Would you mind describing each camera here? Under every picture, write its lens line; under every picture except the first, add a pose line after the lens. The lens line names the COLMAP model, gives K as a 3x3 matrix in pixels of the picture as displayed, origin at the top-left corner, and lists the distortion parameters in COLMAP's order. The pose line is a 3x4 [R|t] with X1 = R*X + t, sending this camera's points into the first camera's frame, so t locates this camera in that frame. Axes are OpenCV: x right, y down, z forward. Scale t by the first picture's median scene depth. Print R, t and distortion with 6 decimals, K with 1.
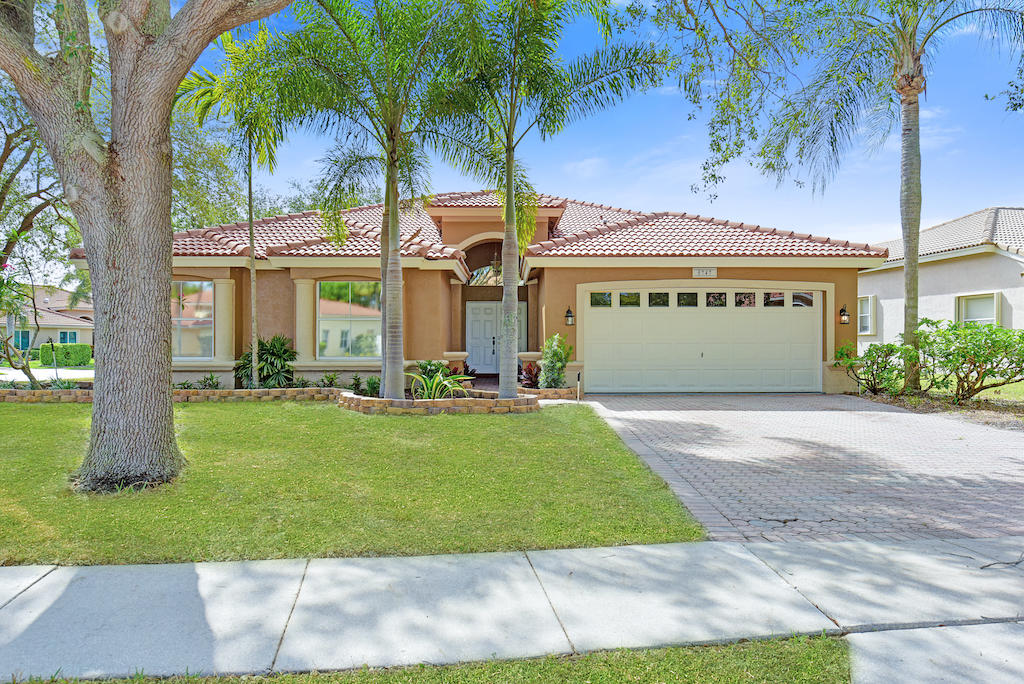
lens RADIAL K [[724.0, 0, 512.0], [0, 724.0, 342.0], [0, 0, 1]] dist [-0.003654, -0.000011]
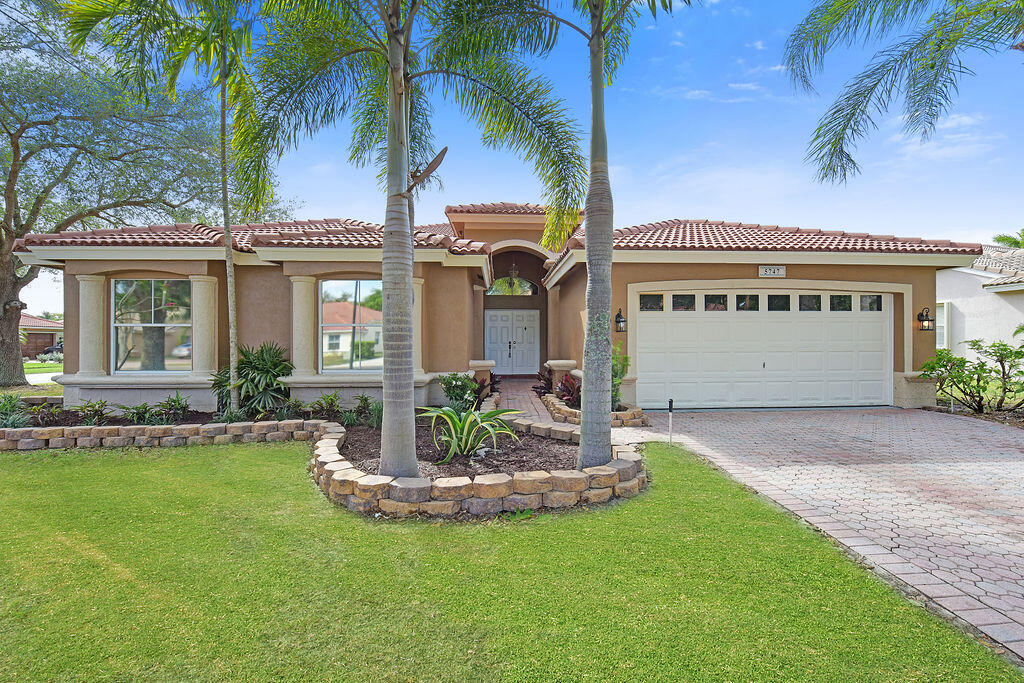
lens RADIAL K [[323.5, 0, 495.0], [0, 323.5, 338.2], [0, 0, 1]] dist [0.000085, -0.000010]
pose [[0.999283, -0.001986, 0.037800, -0.080999], [0.001810, 0.999987, 0.004690, -0.017750], [-0.037809, -0.004618, 0.999274, 0.621644]]
